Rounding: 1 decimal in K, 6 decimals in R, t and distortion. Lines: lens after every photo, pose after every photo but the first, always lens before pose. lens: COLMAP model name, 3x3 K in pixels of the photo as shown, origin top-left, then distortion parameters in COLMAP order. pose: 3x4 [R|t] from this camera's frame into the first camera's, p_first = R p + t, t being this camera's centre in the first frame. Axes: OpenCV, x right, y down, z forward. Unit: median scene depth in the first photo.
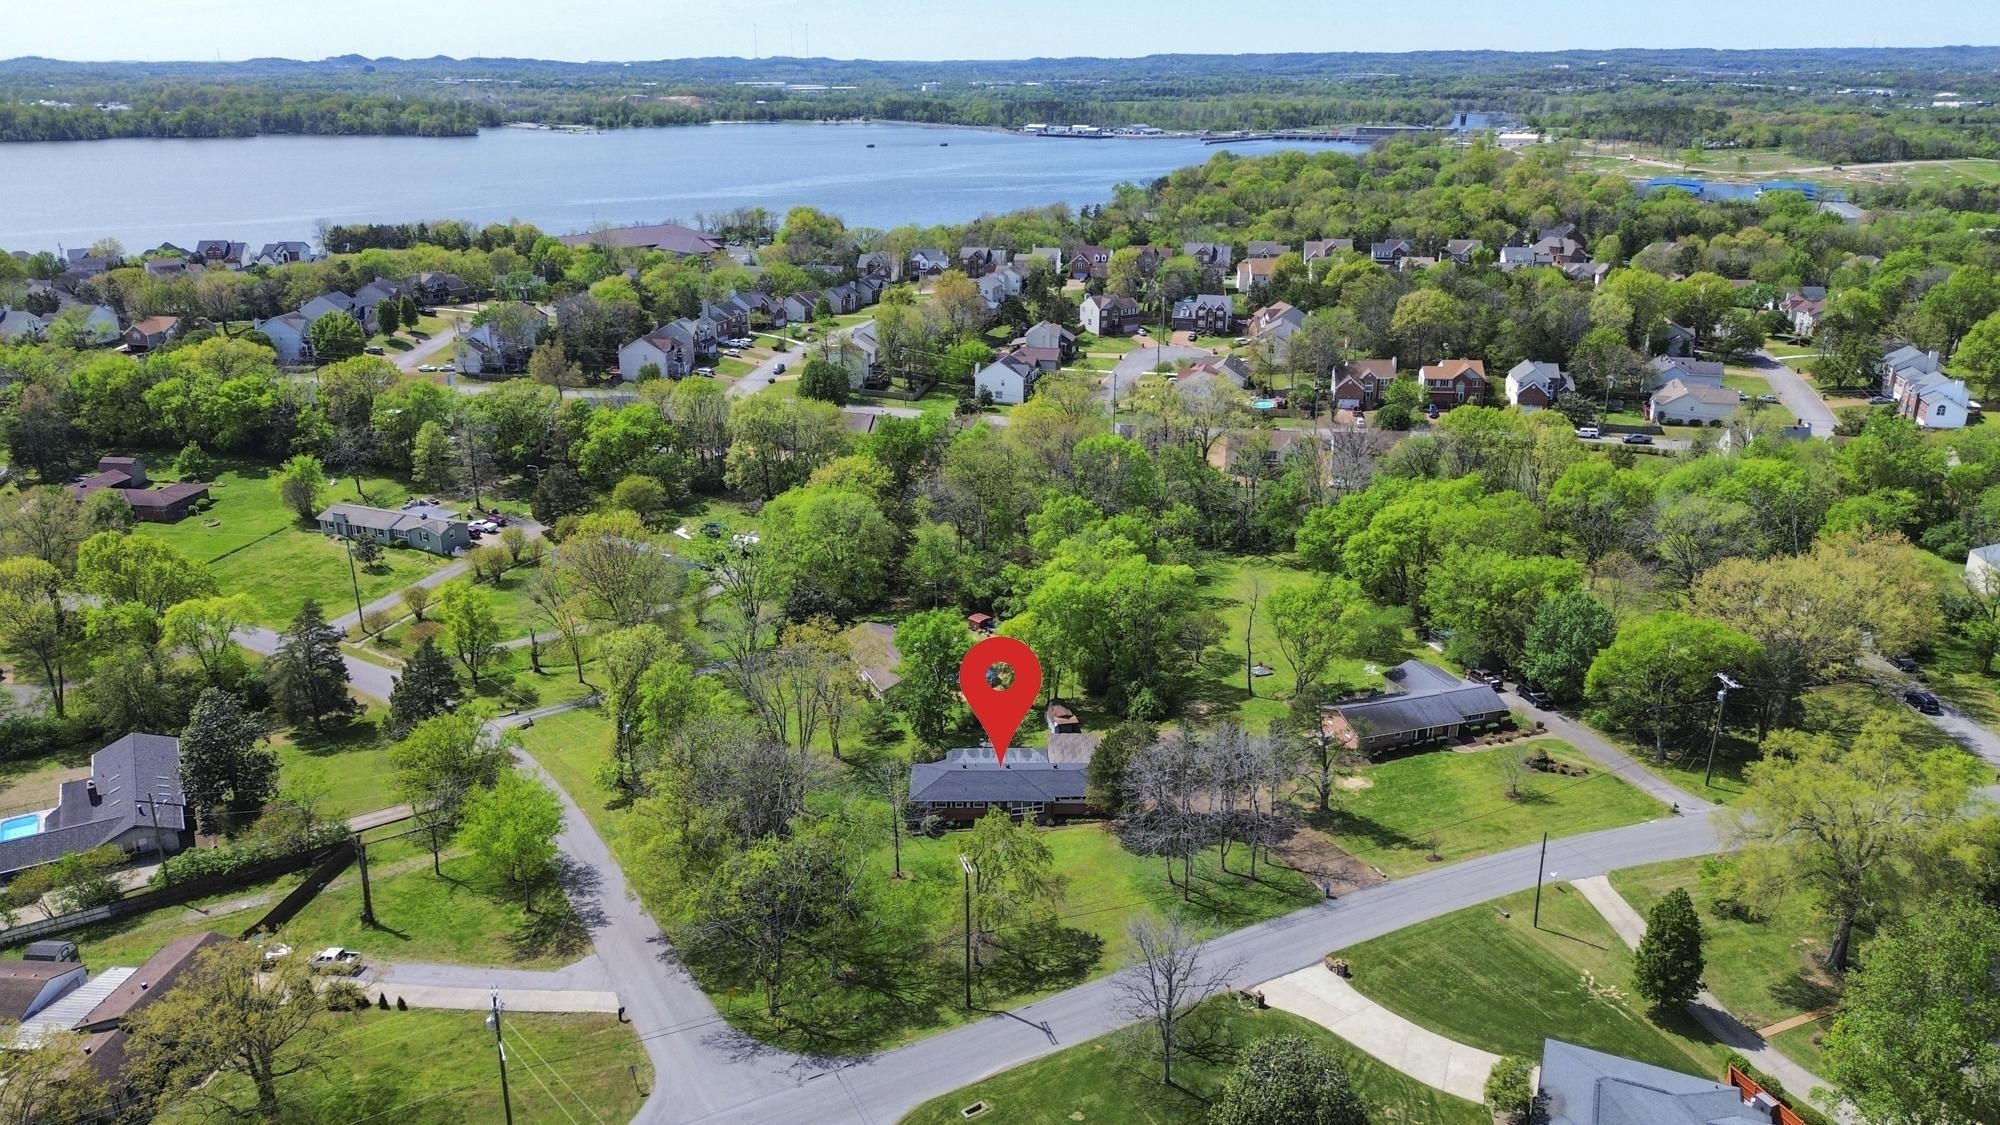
lens RADIAL K [[1422.5, 0, 996.6], [0, 1422.5, 570.8], [0, 0, 1]] dist [0.069367, -0.065911]
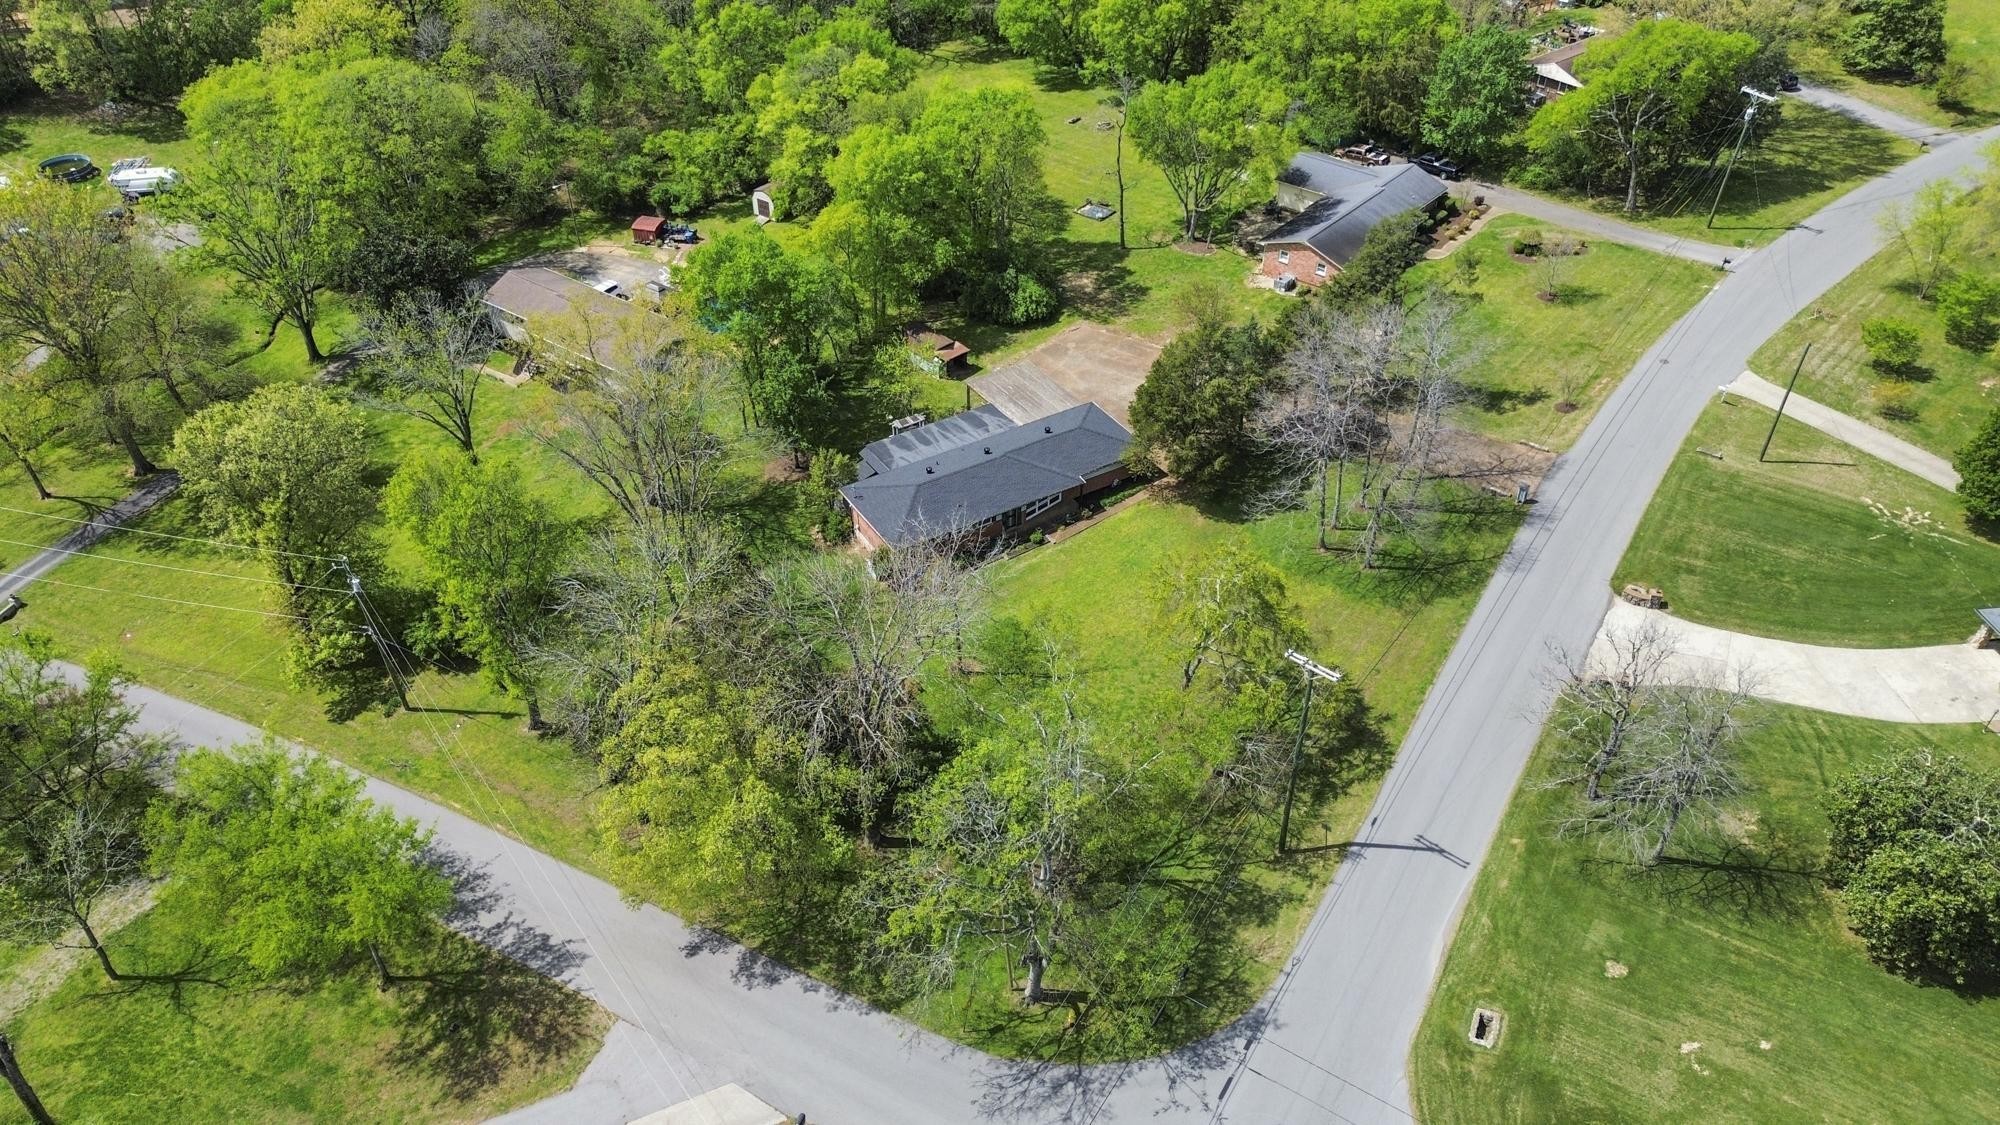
lens RADIAL K [[1422.5, 0, 996.6], [0, 1422.5, 570.8], [0, 0, 1]] dist [0.069367, -0.065911]
pose [[0.856050, -0.325724, 0.401351, -0.224844], [0.175060, 0.913278, 0.367800, -0.043116], [-0.486346, -0.244595, 0.838833, 0.367445]]
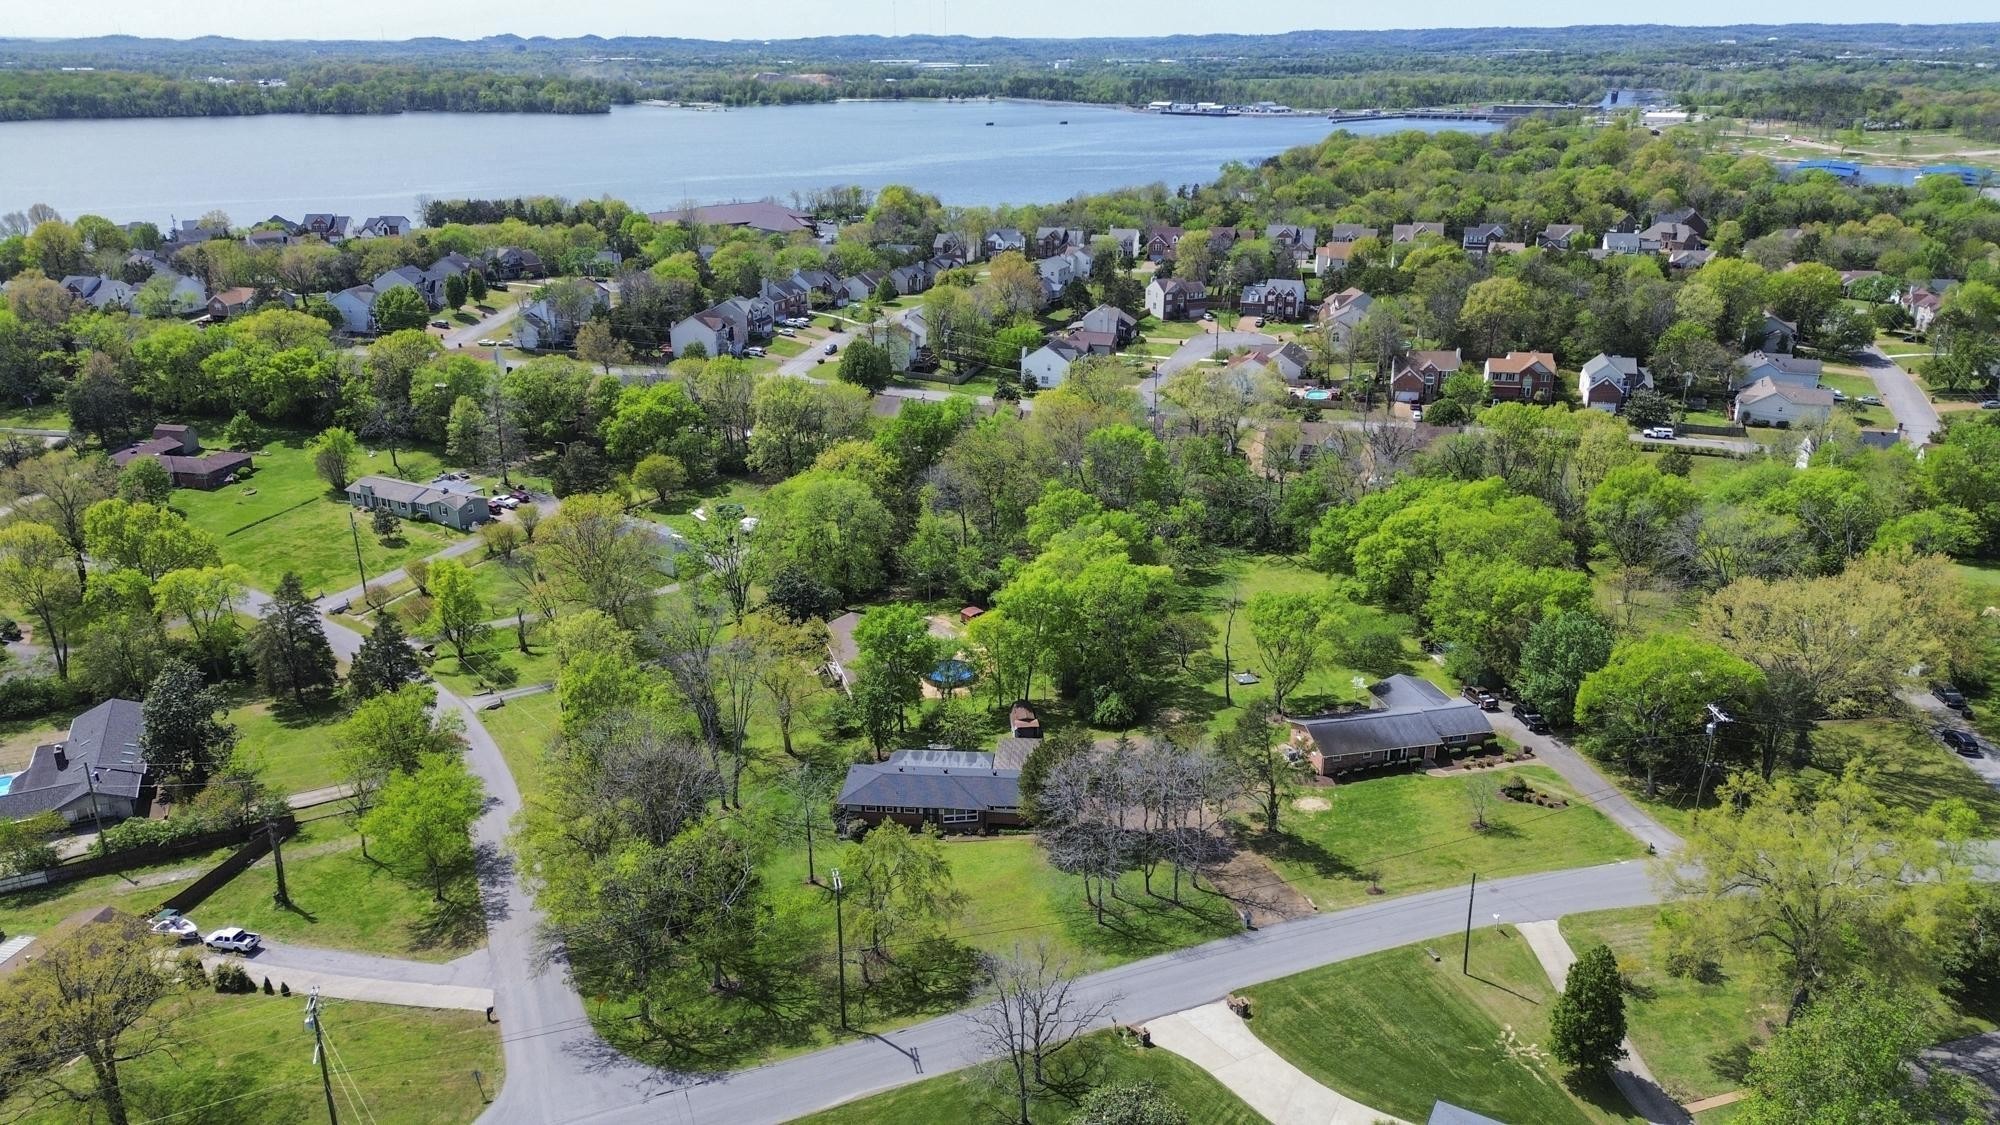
lens RADIAL K [[1422.5, 0, 996.6], [0, 1422.5, 570.8], [0, 0, 1]] dist [0.069367, -0.065911]
pose [[0.995706, 0.031221, -0.087151, 0.102588], [-0.030009, 0.999434, 0.015174, -0.011516], [0.087575, -0.012494, 0.996080, 0.038314]]
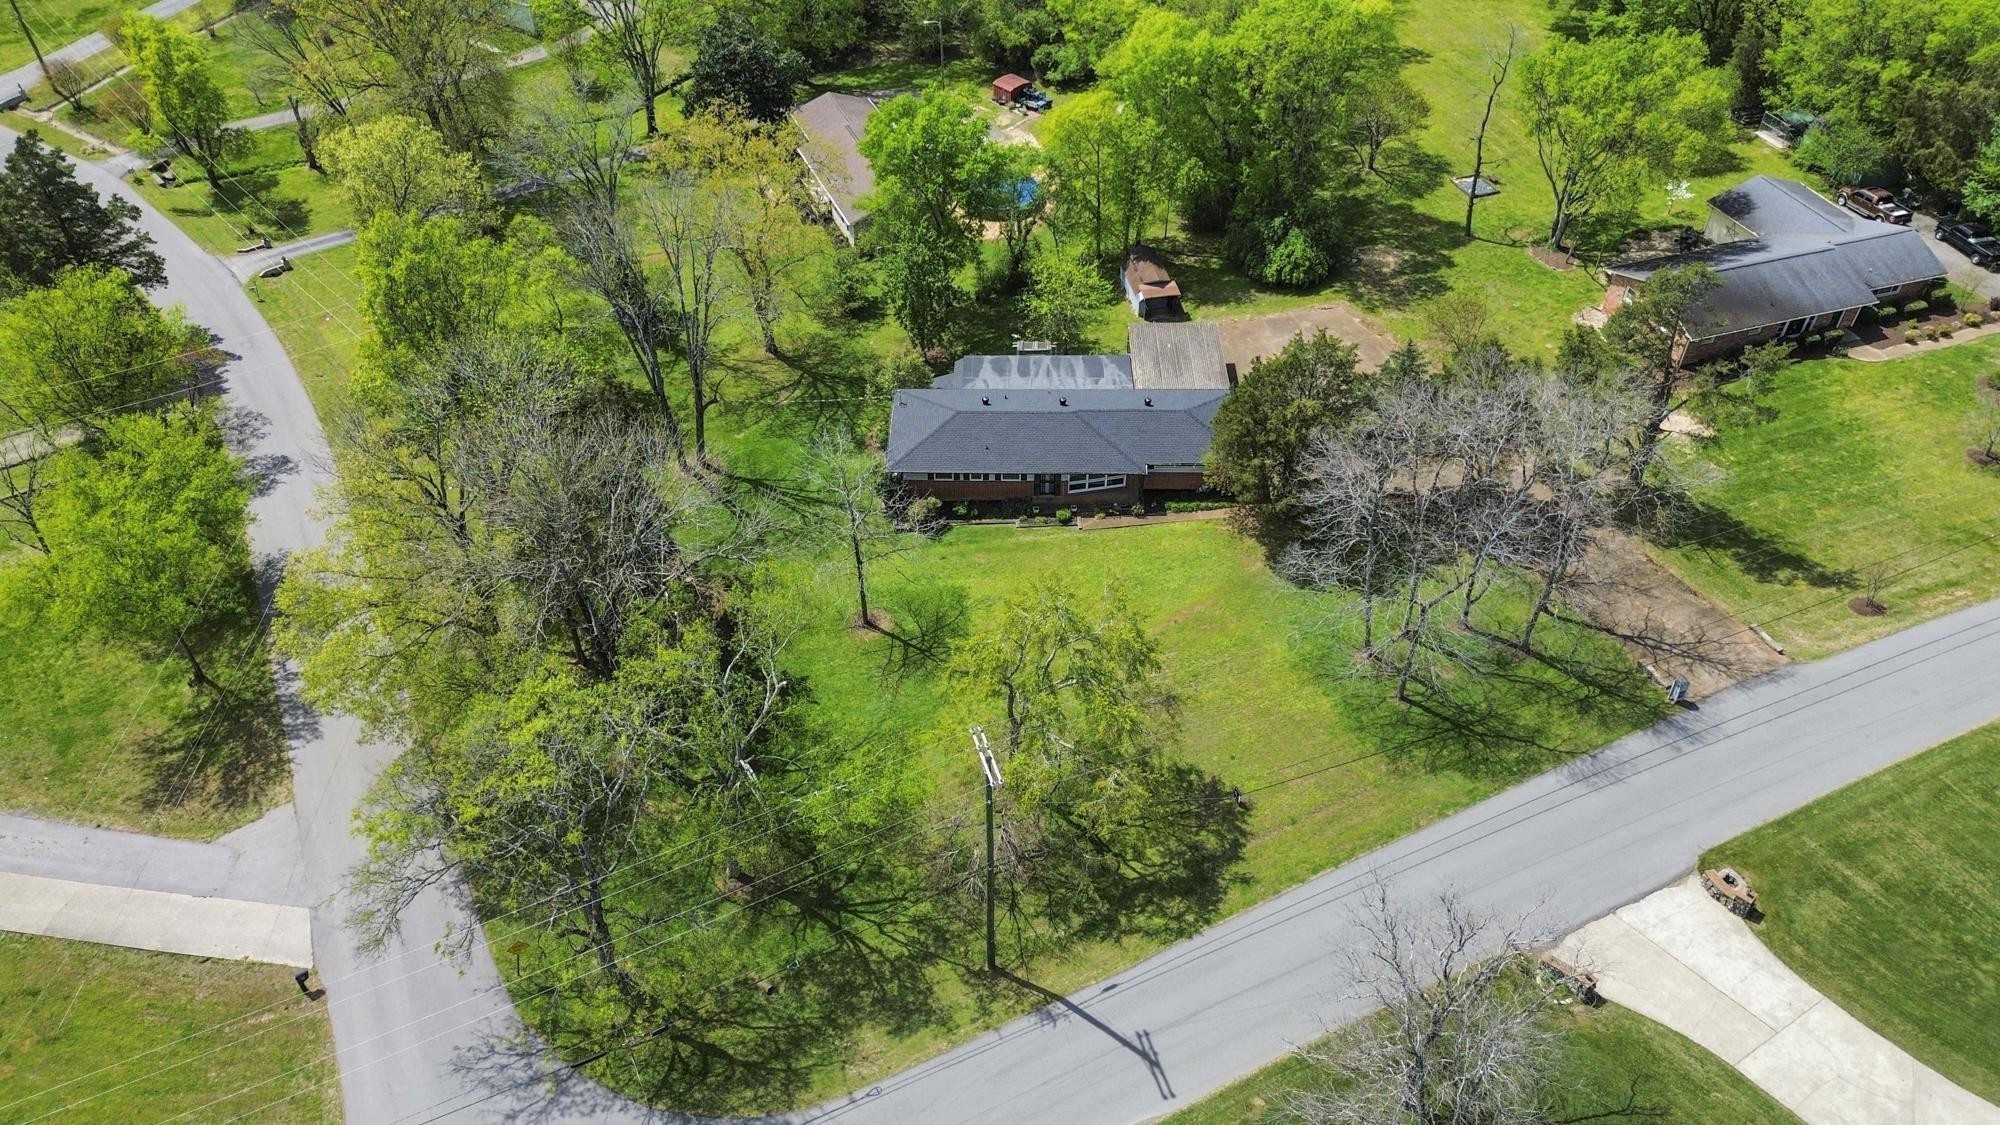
lens RADIAL K [[1422.5, 0, 996.6], [0, 1422.5, 570.8], [0, 0, 1]] dist [0.069367, -0.065911]
pose [[0.999821, 0.009813, -0.016180, -0.006931], [-0.002814, 0.922635, 0.385664, -0.013956], [0.018712, -0.385550, 0.922497, 0.385142]]
